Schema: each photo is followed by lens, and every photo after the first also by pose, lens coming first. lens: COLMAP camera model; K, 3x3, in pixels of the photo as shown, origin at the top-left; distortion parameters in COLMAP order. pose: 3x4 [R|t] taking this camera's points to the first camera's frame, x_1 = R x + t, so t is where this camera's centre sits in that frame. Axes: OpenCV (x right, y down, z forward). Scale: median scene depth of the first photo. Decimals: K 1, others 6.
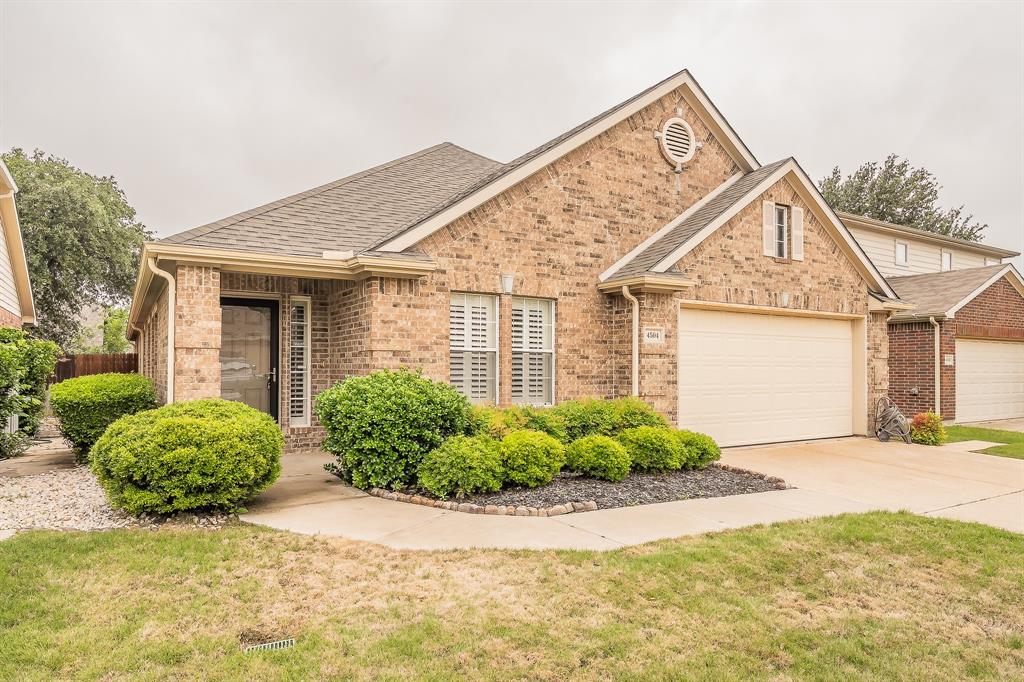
lens RADIAL K [[628.6, 0, 512.1], [0, 628.6, 343.1], [0, 0, 1]] dist [0.006406, -0.000303]
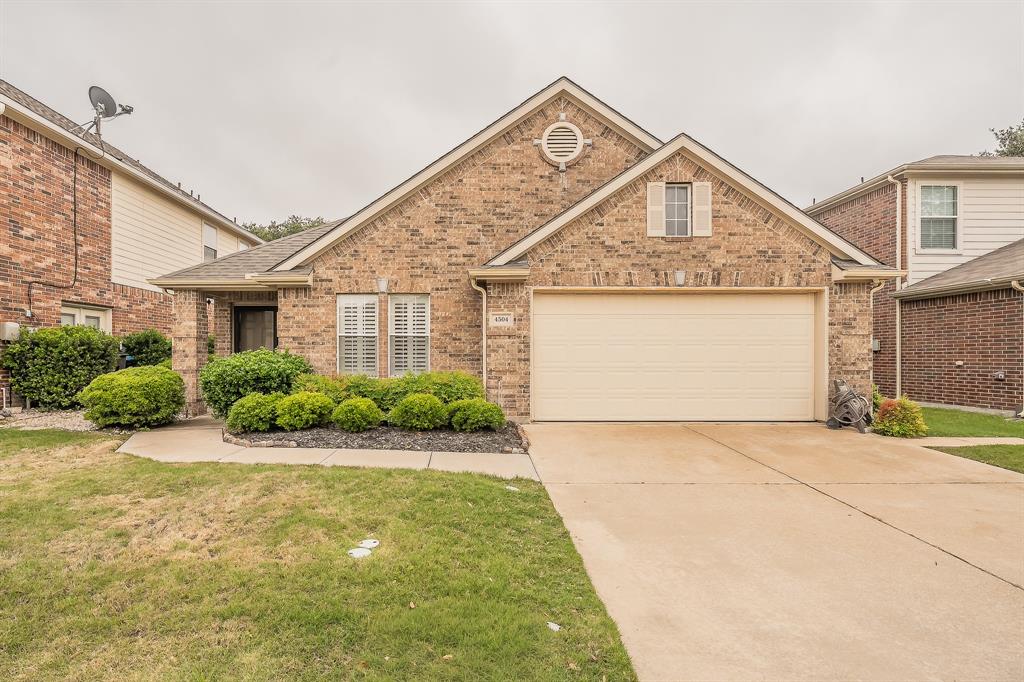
lens RADIAL K [[524.5, 0, 511.3], [0, 524.5, 345.2], [0, 0, 1]] dist [0.002191, 0.000150]
pose [[0.854326, -0.014081, -0.519547, 0.705326], [0.024042, 0.999634, 0.012442, 0.022698], [0.519181, -0.023121, 0.854351, 0.166554]]
